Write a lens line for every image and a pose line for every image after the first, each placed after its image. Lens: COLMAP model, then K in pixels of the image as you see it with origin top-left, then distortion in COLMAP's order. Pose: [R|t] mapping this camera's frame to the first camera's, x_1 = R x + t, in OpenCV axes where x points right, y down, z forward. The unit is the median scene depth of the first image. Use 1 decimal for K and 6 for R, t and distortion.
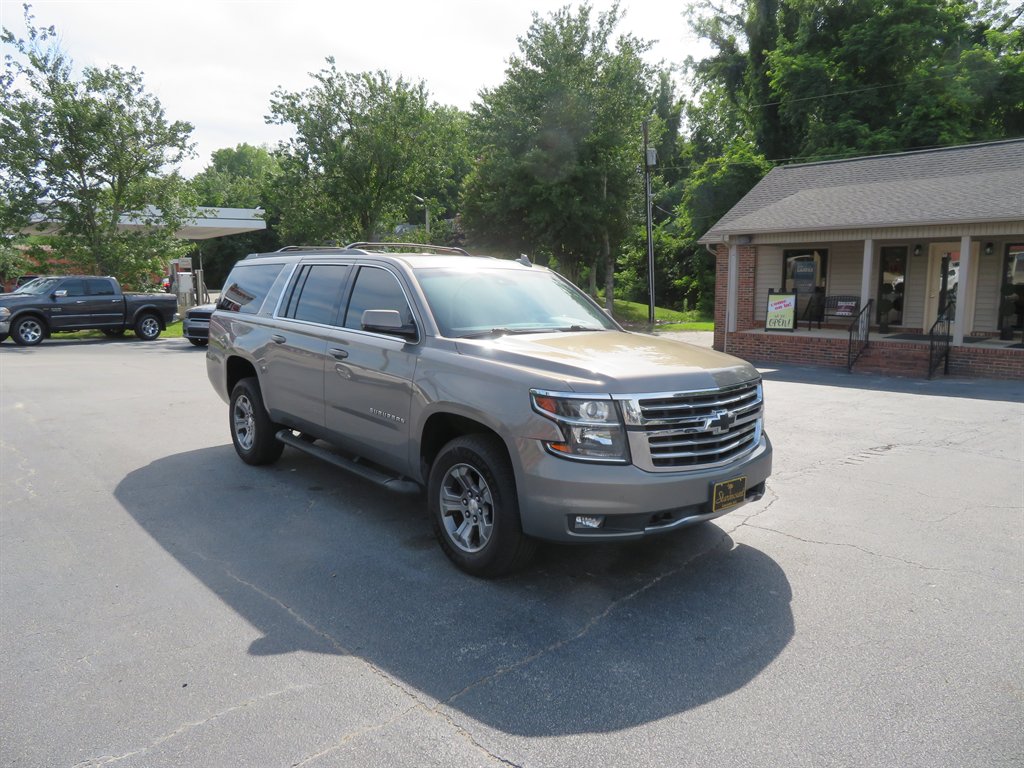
lens RADIAL K [[725.5, 0, 513.4], [0, 725.5, 372.2], [0, 0, 1]] dist [-0.017202, -0.003747]
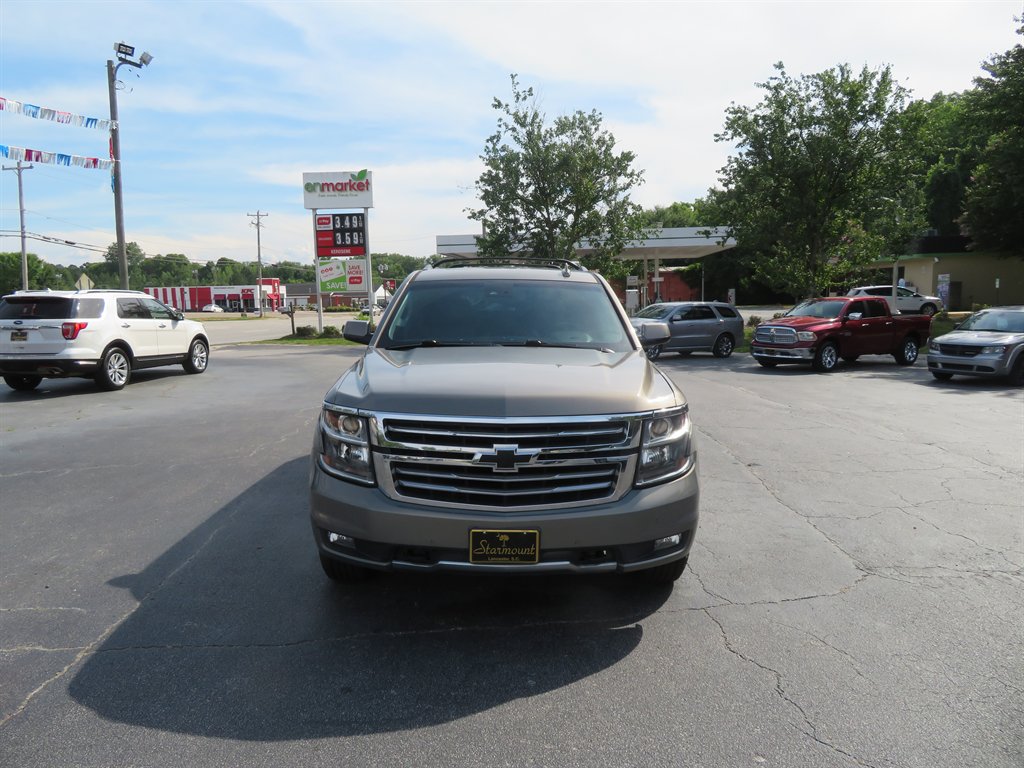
lens RADIAL K [[725.8, 0, 509.9], [0, 725.8, 370.6], [0, 0, 1]] dist [-0.000290, -0.012447]
pose [[0.758918, 0.052089, -0.649100, 0.149072], [-0.067872, 0.997694, 0.000708, -0.005922], [0.647639, 0.043518, 0.760703, 0.066463]]
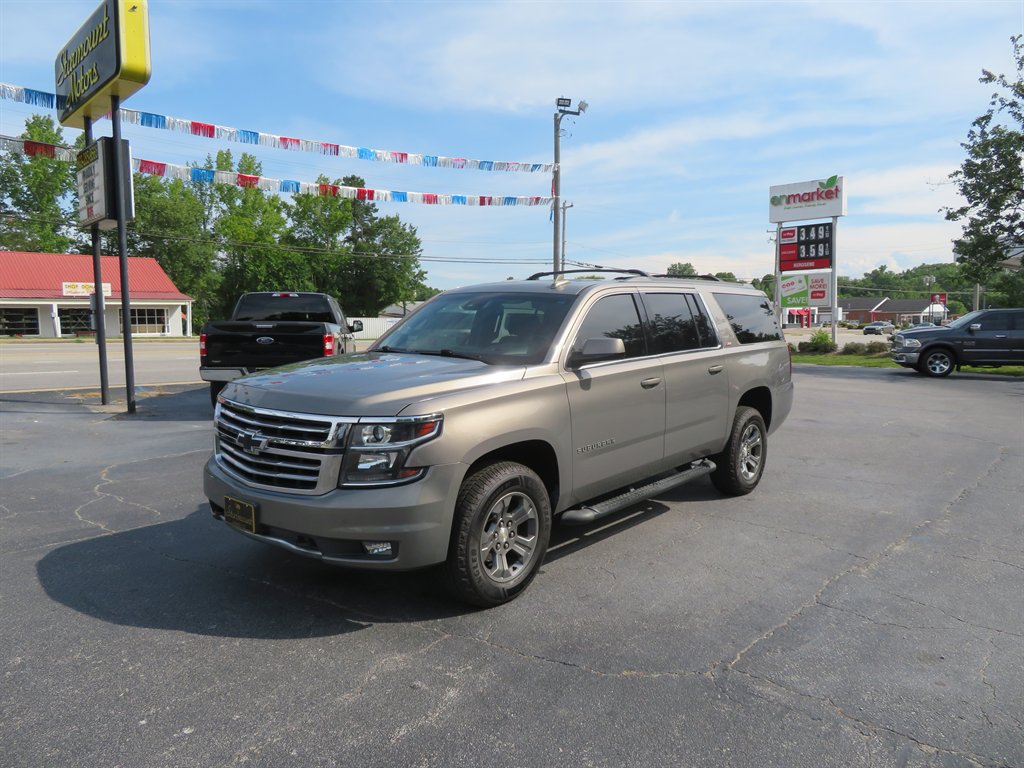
lens RADIAL K [[725.8, 0, 509.9], [0, 725.8, 370.6], [0, 0, 1]] dist [-0.000290, -0.012447]
pose [[0.137034, 0.065124, -0.988423, 0.235981], [-0.118504, 0.991748, 0.048914, -0.021268], [0.983452, 0.110430, 0.143621, 0.215113]]
